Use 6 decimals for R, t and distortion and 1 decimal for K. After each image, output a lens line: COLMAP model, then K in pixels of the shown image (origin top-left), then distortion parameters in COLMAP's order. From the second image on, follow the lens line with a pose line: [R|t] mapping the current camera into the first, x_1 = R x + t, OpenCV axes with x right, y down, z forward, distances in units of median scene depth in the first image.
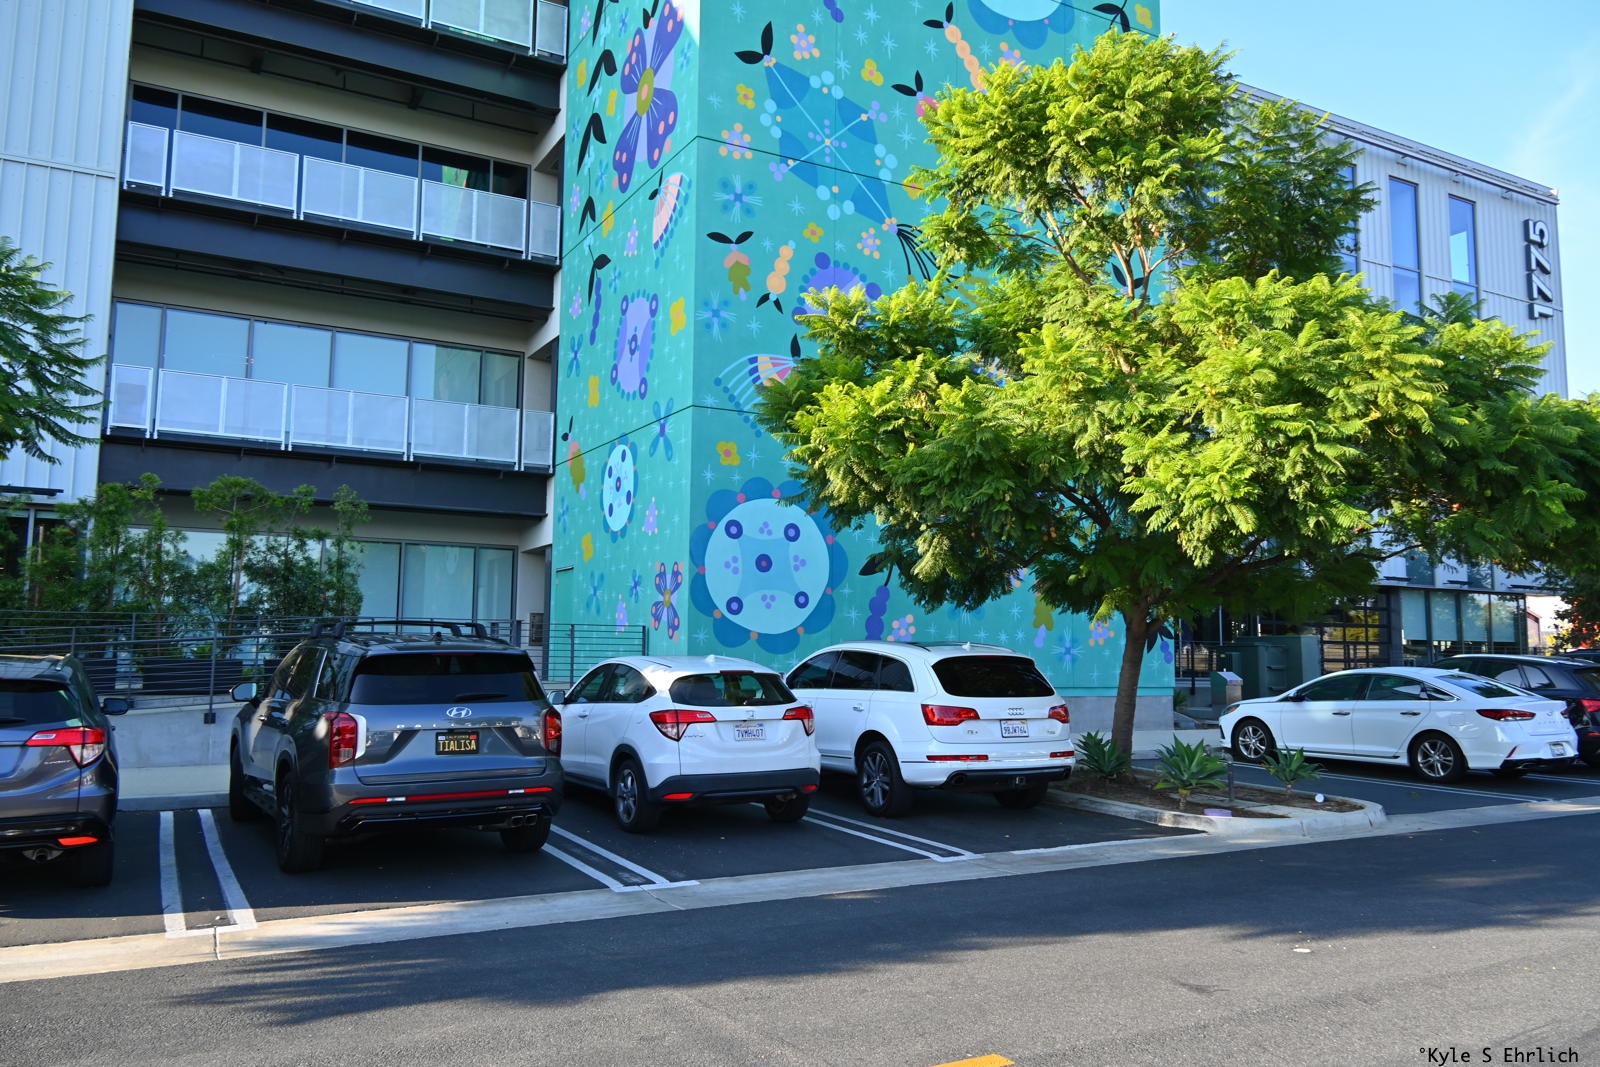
lens RADIAL K [[1209.9, 0, 802.4], [0, 1209.9, 531.6], [0, 0, 1]] dist [0.008487, -0.002539]
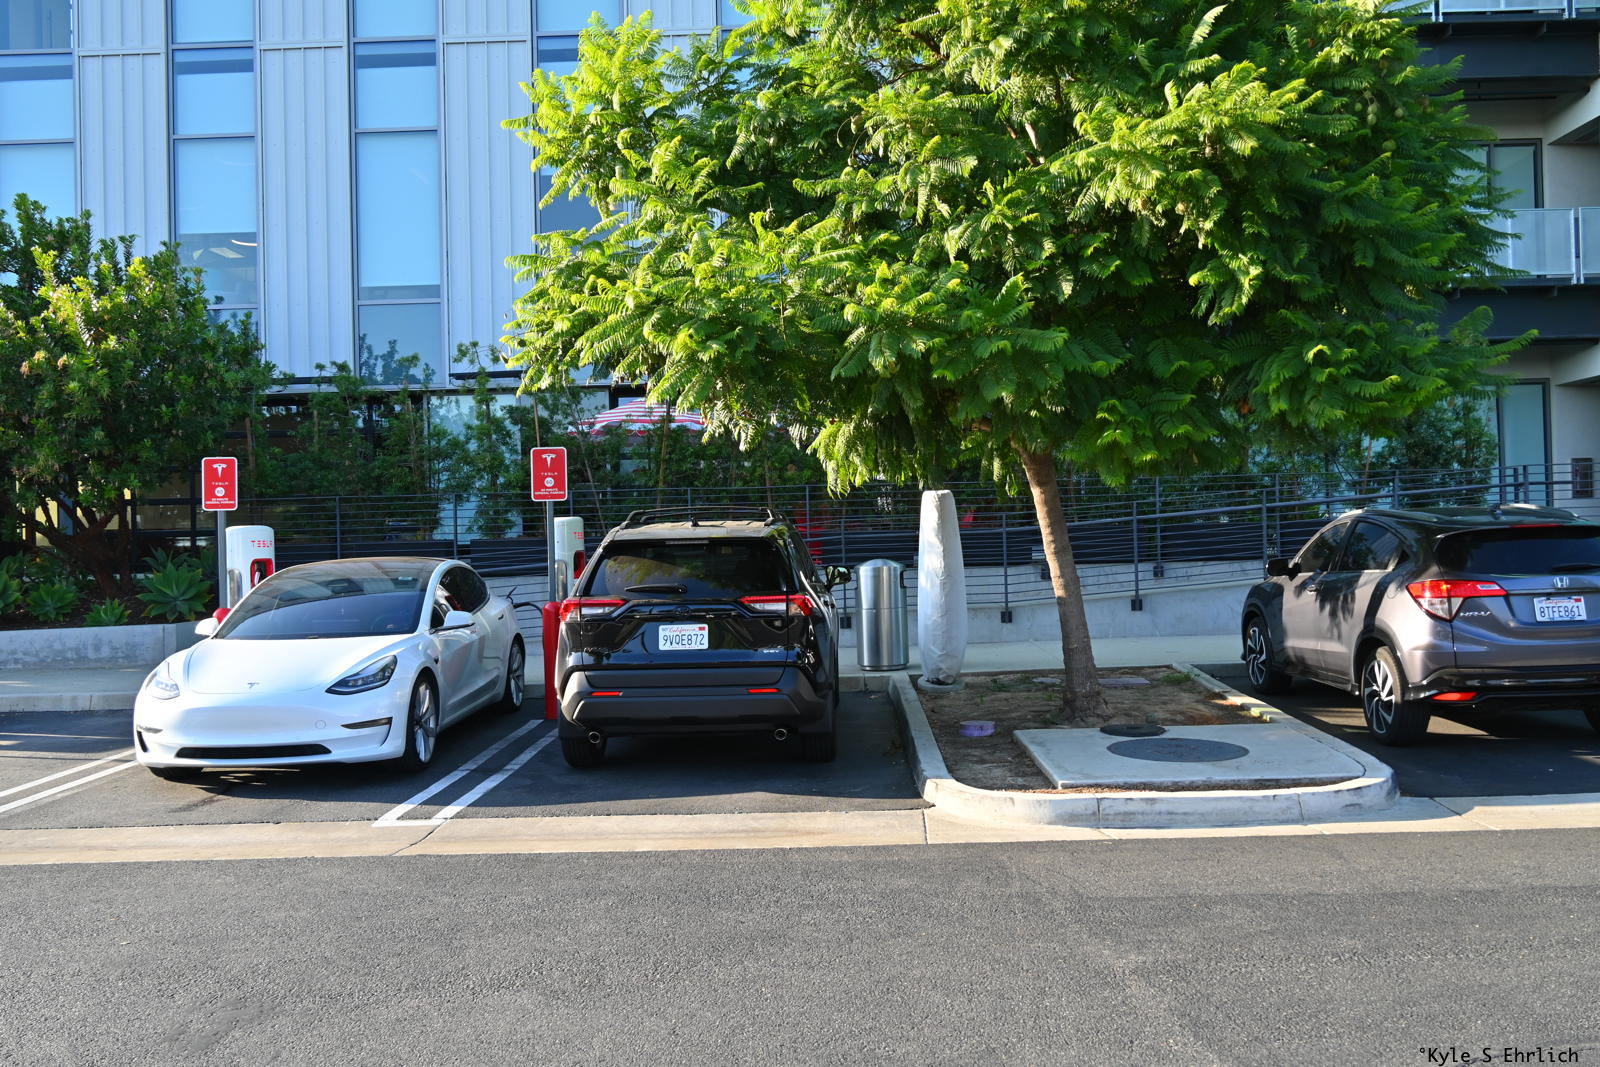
lens RADIAL K [[1421.0, 0, 806.1], [0, 1421.0, 532.9], [0, 0, 1]] dist [-0.008228, -0.012943]
pose [[0.859985, -0.033322, -0.509230, -0.305932], [0.086630, 0.992915, 0.081328, -0.009683], [0.502912, -0.114056, 0.856779, -0.147587]]
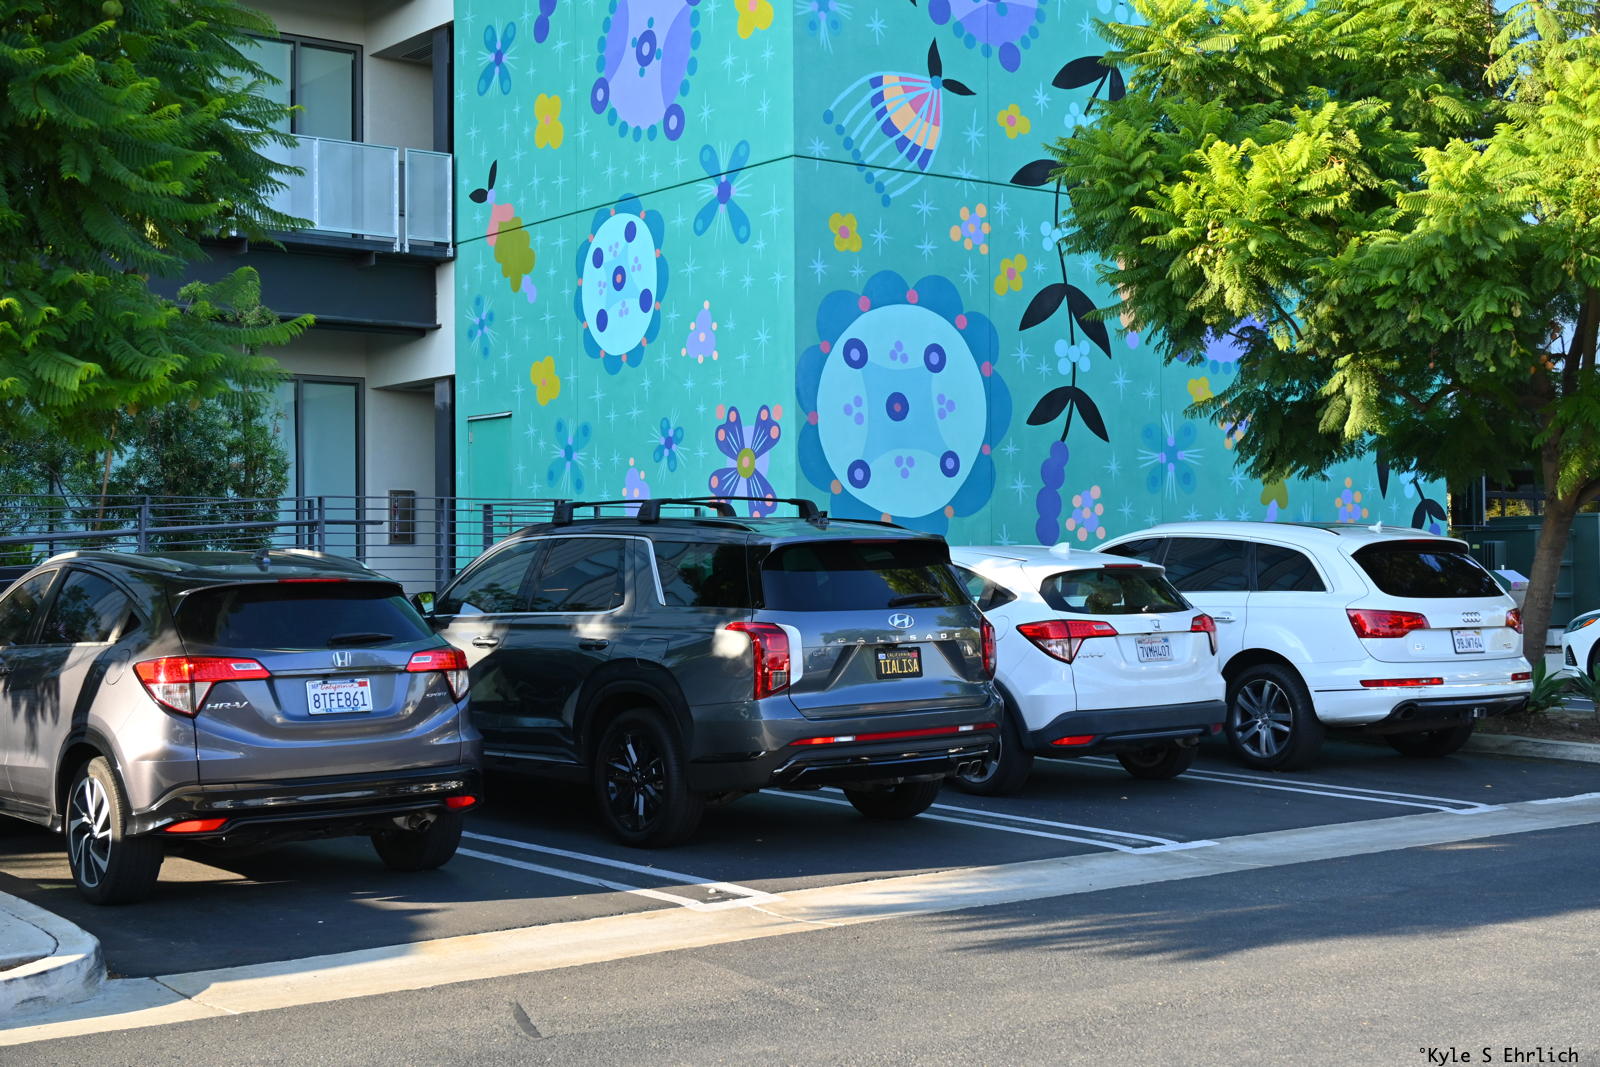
lens RADIAL K [[2175.0, 0, 807.3], [0, 2175.0, 530.8], [0, 0, 1]] dist [0.033071, -0.060255]
pose [[0.989484, -0.012868, 0.144071, -0.292485], [0.000409, 0.996280, 0.086170, -0.009004], [-0.144643, -0.085205, 0.985809, -0.149202]]
